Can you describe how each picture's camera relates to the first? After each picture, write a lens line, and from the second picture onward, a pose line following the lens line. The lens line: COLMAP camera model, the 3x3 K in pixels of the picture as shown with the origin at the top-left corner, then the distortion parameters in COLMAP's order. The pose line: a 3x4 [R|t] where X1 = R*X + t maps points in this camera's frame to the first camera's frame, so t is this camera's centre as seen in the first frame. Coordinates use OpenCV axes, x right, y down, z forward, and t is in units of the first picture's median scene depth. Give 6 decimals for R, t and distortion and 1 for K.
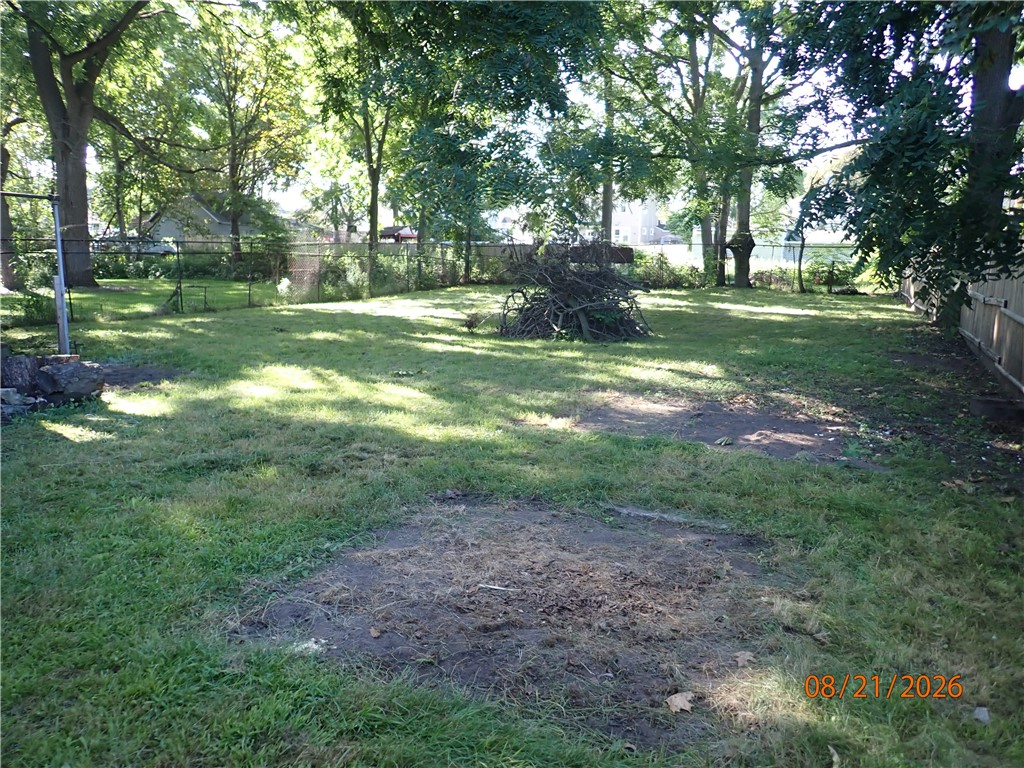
lens RADIAL K [[755.8, 0, 512.0], [0, 755.8, 384.0], [0, 0, 1]] dist [0.000286, -0.000197]
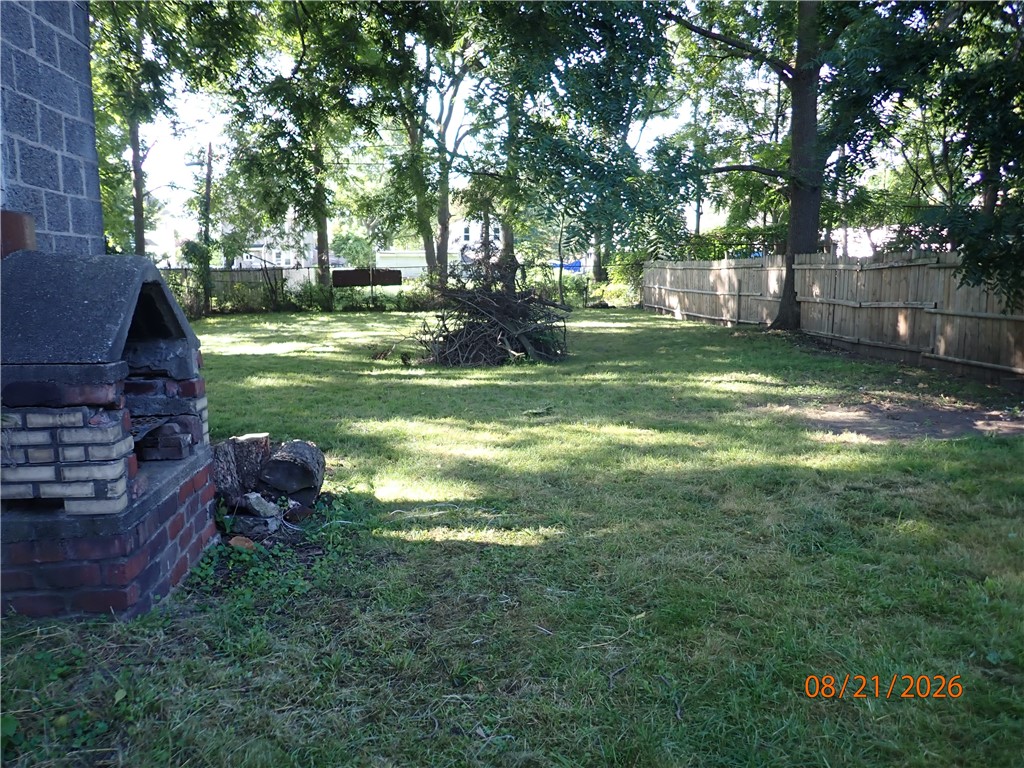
lens RADIAL K [[755.8, 0, 512.0], [0, 755.8, 384.0], [0, 0, 1]] dist [0.000286, -0.000197]
pose [[0.852442, -0.091574, 0.514739, -0.395714], [0.108848, 0.994053, -0.003413, -0.030927], [-0.511365, 0.058937, 0.857340, 0.209463]]
